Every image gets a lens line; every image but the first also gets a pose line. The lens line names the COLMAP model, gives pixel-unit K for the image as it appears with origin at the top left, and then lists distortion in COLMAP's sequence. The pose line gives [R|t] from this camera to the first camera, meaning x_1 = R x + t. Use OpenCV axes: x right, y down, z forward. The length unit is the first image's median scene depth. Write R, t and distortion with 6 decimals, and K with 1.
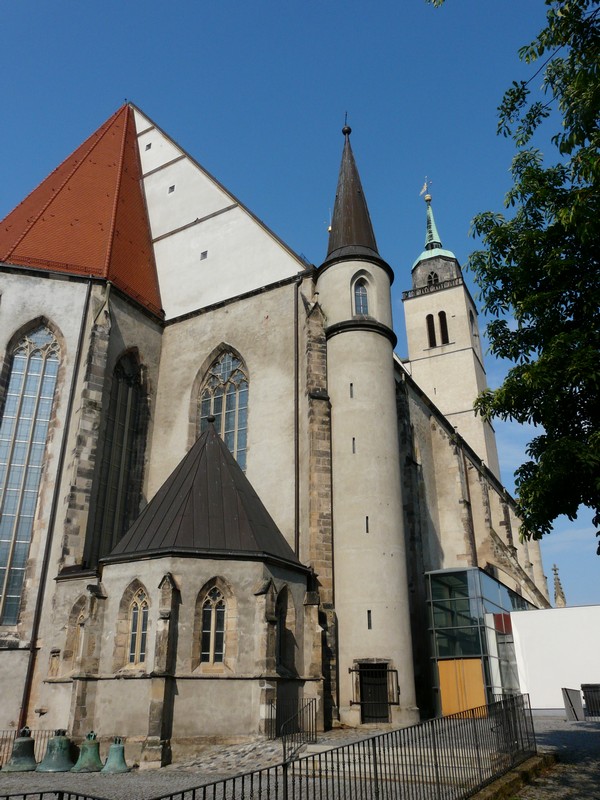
lens RADIAL K [[659.1, 0, 290.1], [0, 659.1, 401.0], [0, 0, 1]] dist [-0.096795, 0.124748]
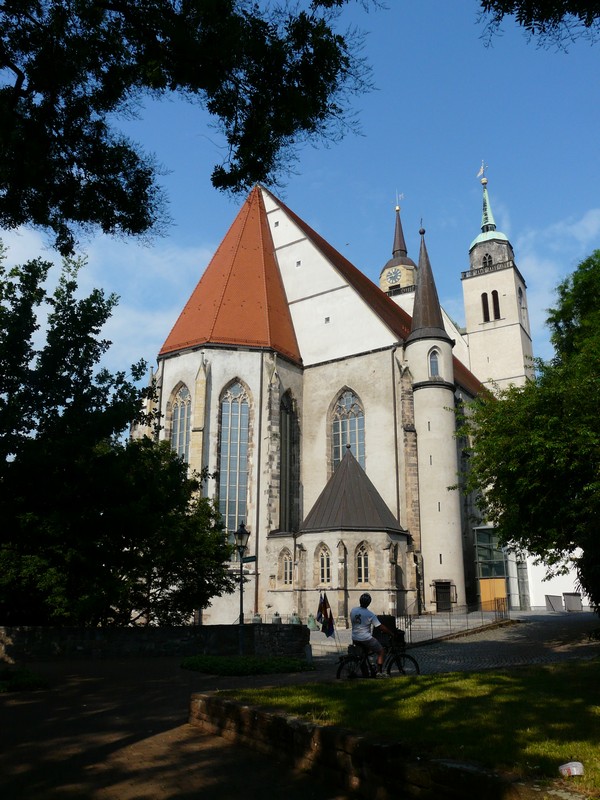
lens RADIAL K [[659.1, 0, 290.1], [0, 659.1, 401.0], [0, 0, 1]] dist [-0.096795, 0.124748]
pose [[0.995901, -0.018255, -0.088592, -0.104815], [0.029760, 0.991023, 0.130334, -0.289995], [0.085417, -0.132436, 0.987504, -0.644535]]
